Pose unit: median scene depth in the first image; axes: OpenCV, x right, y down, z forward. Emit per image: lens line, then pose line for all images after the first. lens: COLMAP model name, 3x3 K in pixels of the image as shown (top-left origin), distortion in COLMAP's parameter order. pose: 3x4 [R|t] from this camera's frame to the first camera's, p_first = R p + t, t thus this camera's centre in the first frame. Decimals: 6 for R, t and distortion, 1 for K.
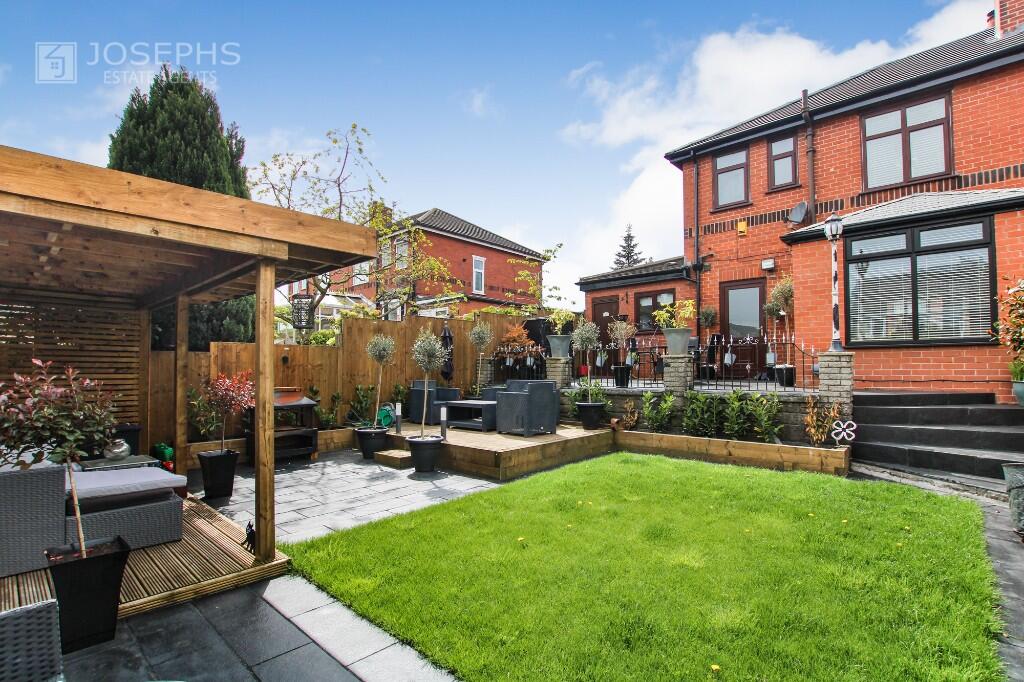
lens RADIAL K [[494.9, 0, 510.3], [0, 494.9, 353.0], [0, 0, 1]] dist [-0.027676, -0.000020]
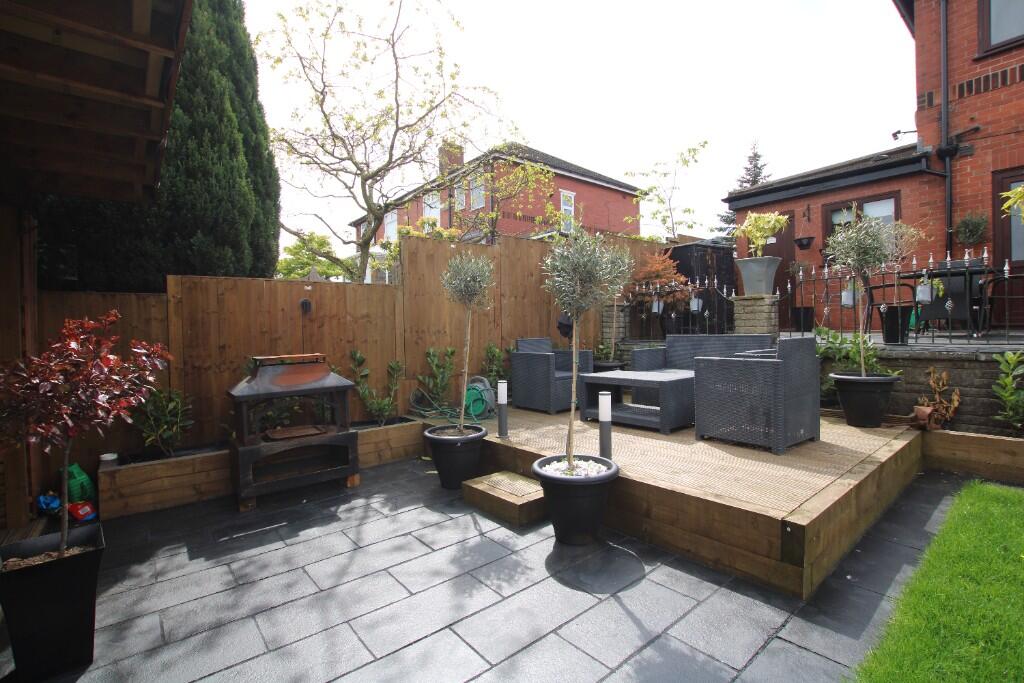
lens RADIAL K [[491.5, 0, 507.7], [0, 491.5, 321.2], [0, 0, 1]] dist [-0.021071, 0.000245]
pose [[0.988900, -0.022697, -0.146839, -0.129386], [0.025421, 0.999537, 0.016702, 0.025719], [0.146392, -0.020249, 0.989019, 0.437440]]
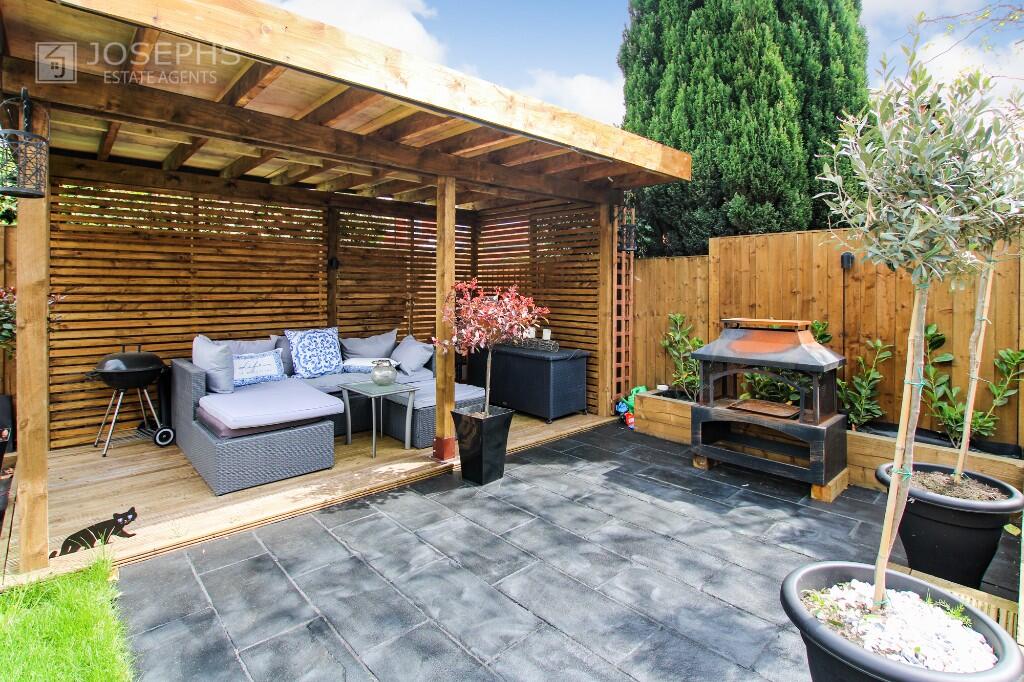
lens RADIAL K [[512.1, 0, 494.9], [0, 512.1, 272.3], [0, 0, 1]] dist [-0.004772, -0.000377]
pose [[-0.107432, -0.025648, -0.993882, 0.049044], [0.028071, 0.999190, -0.028819, 0.026432], [0.993816, -0.030995, -0.106625, 0.686080]]
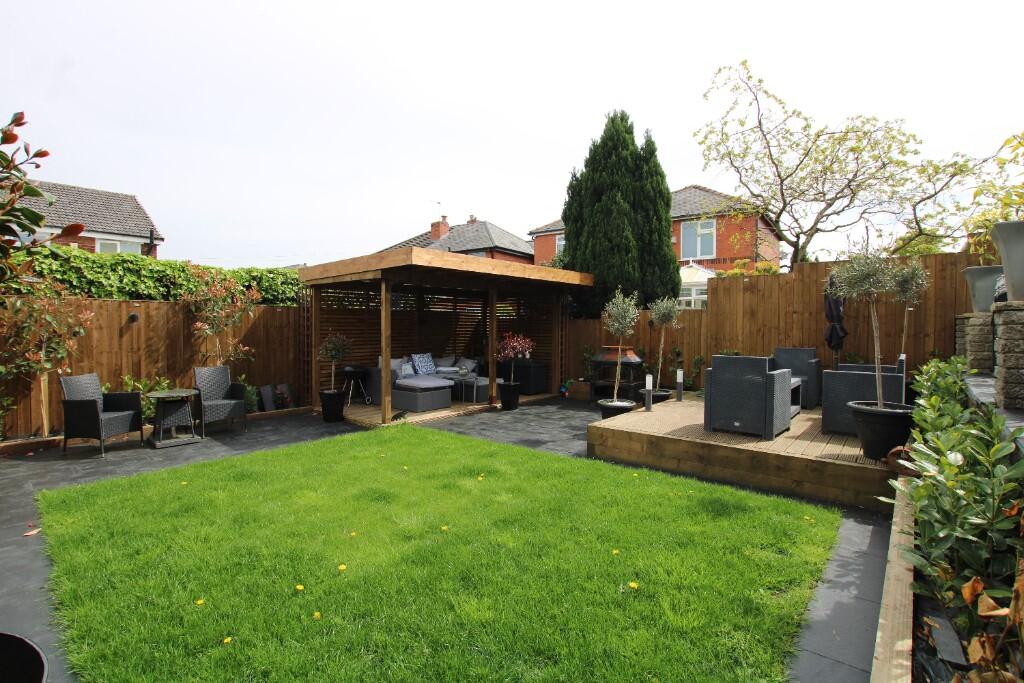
lens RADIAL K [[491.5, 0, 507.7], [0, 491.5, 321.2], [0, 0, 1]] dist [-0.021071, 0.000245]
pose [[0.028552, -0.007781, -0.999562, 0.642811], [0.029996, 0.999526, -0.006924, 0.005863], [0.999142, -0.029785, 0.028772, 0.599203]]
